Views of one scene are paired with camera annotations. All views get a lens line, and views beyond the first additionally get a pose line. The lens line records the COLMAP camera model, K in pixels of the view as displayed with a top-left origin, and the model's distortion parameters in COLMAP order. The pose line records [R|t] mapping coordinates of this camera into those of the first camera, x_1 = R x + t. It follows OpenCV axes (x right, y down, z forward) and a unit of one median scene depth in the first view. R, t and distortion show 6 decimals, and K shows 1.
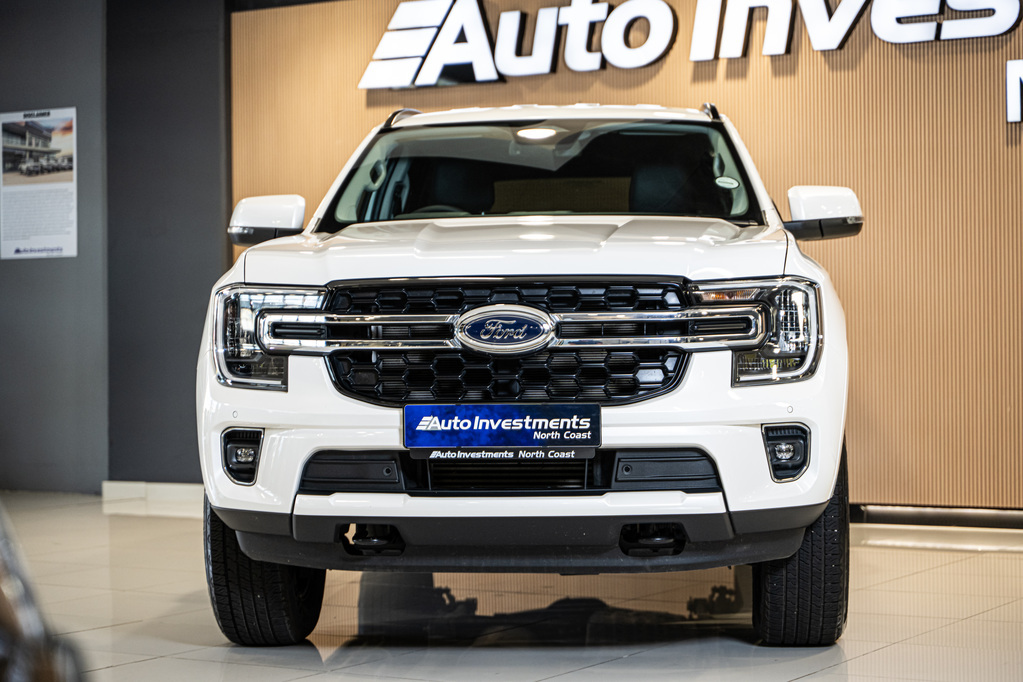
lens RADIAL K [[2138.4, 0, 511.5], [0, 2138.4, 341.0], [0, 0, 1]] dist [0.021829, -0.409691]
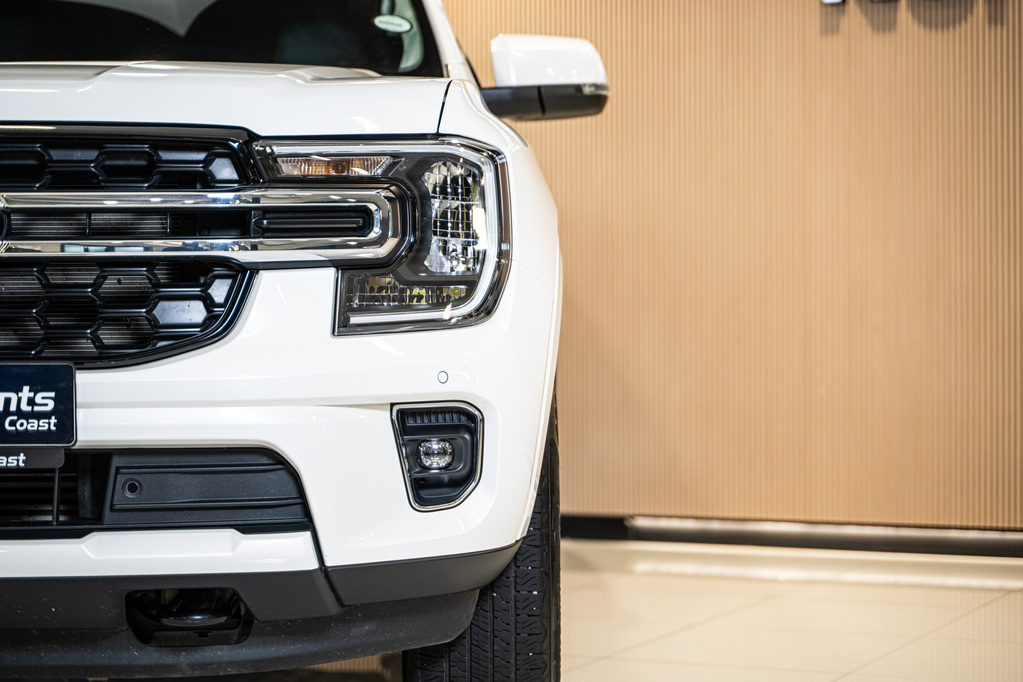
lens RADIAL K [[2138.4, 0, 511.5], [0, 2138.4, 341.0], [0, 0, 1]] dist [0.021829, -0.409691]
pose [[0.995935, 0.005682, 0.089896, 0.098741], [-0.006169, 0.999968, 0.005146, 0.019925], [-0.089864, -0.005680, 0.995938, 0.457766]]
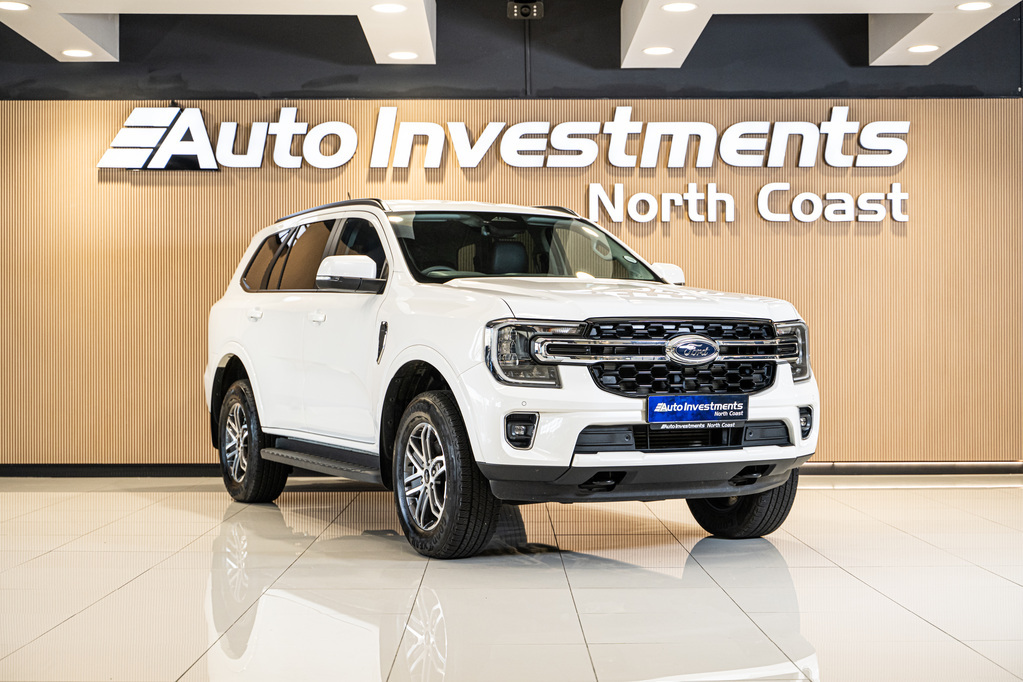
lens RADIAL K [[1577.7, 0, 511.5], [0, 1577.7, 341.0], [0, 0, 1]] dist [-0.001757, 0.012768]
pose [[0.849895, 0.010837, 0.526841, -0.753464], [-0.005372, 0.999915, -0.011902, 0.003001], [-0.526925, 0.007285, 0.849881, 0.041537]]
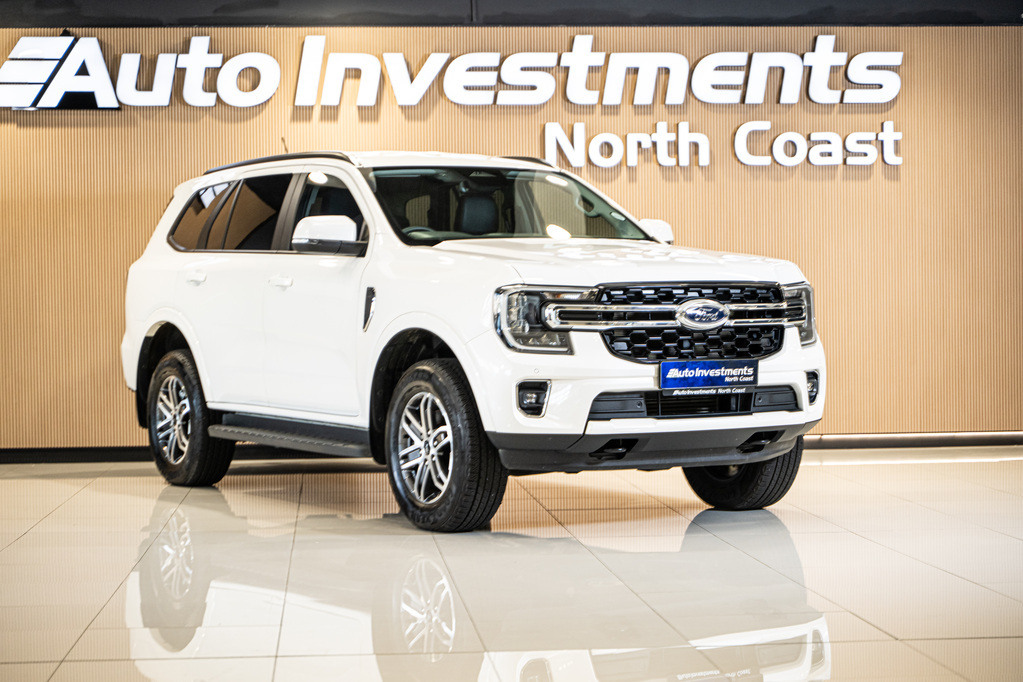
lens RADIAL K [[2138.4, 0, 511.5], [0, 2138.4, 341.0], [0, 0, 1]] dist [0.021829, -0.409691]
pose [[0.805724, -0.009857, 0.592210, -1.068058], [0.004752, 0.999937, 0.010179, -0.002476], [-0.592273, -0.005388, 0.805720, -0.216827]]
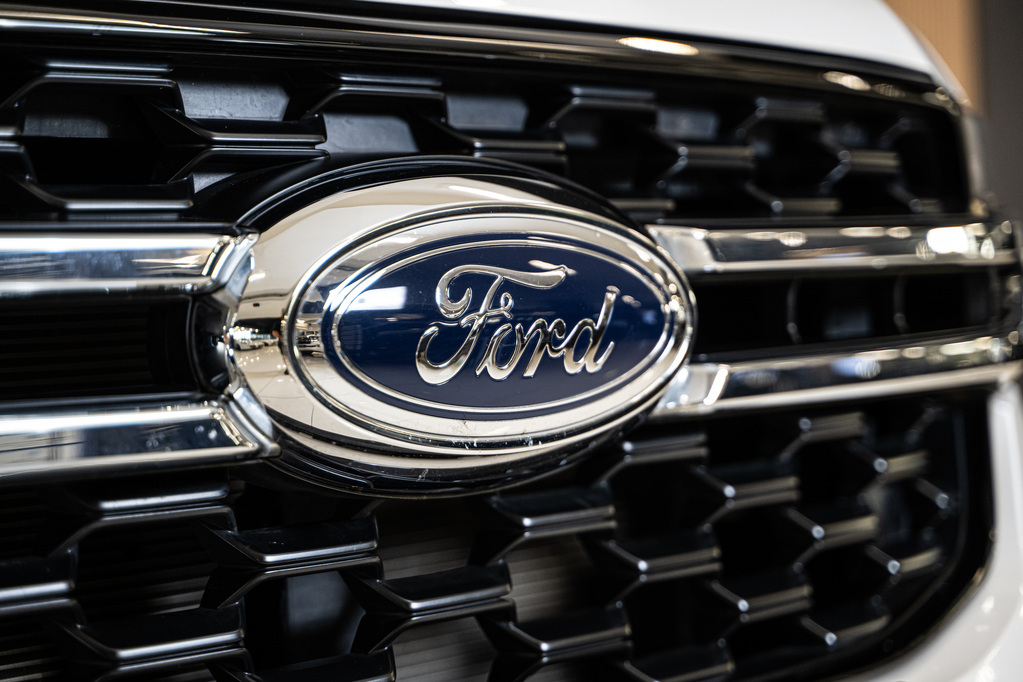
lens RADIAL K [[2278.7, 0, 511.5], [0, 2278.7, 341.0], [0, 0, 1]] dist [-0.009877, -0.147942]
pose [[0.639997, -0.030593, 0.767768, -0.136477], [0.024108, 0.999515, 0.019731, -0.007300], [-0.767999, 0.005882, 0.640424, 0.875153]]
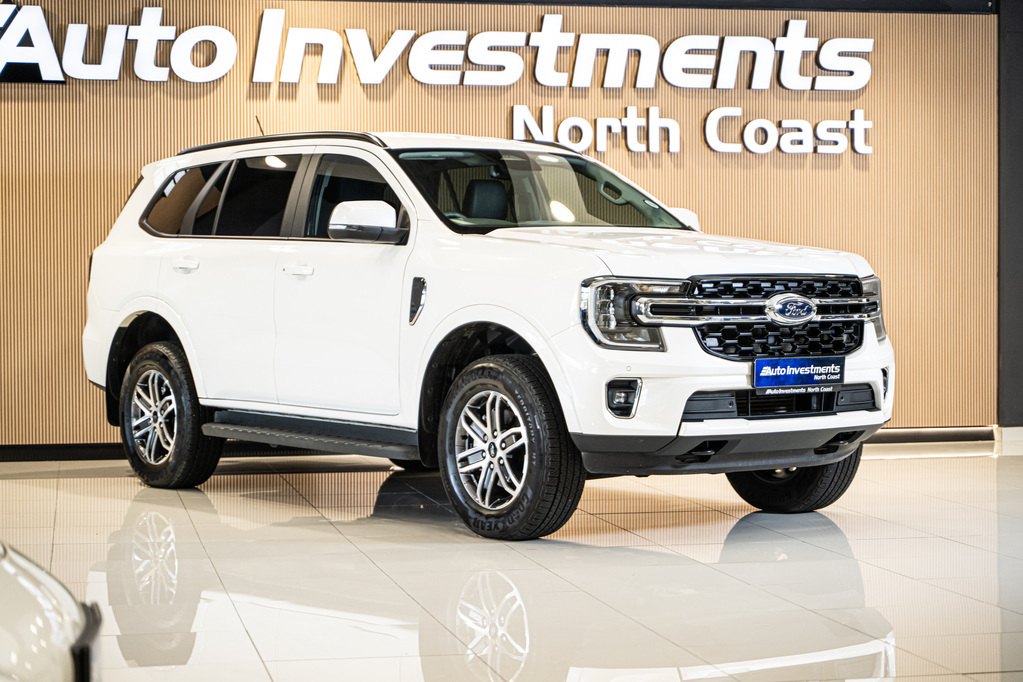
lens RADIAL K [[2138.4, 0, 511.5], [0, 2138.4, 341.0], [0, 0, 1]] dist [0.021829, -0.409691]
pose [[0.732454, -0.010893, 0.680730, -1.183055], [-0.001029, 0.999853, 0.017107, -0.008513], [-0.680816, -0.013231, 0.732335, 0.012432]]
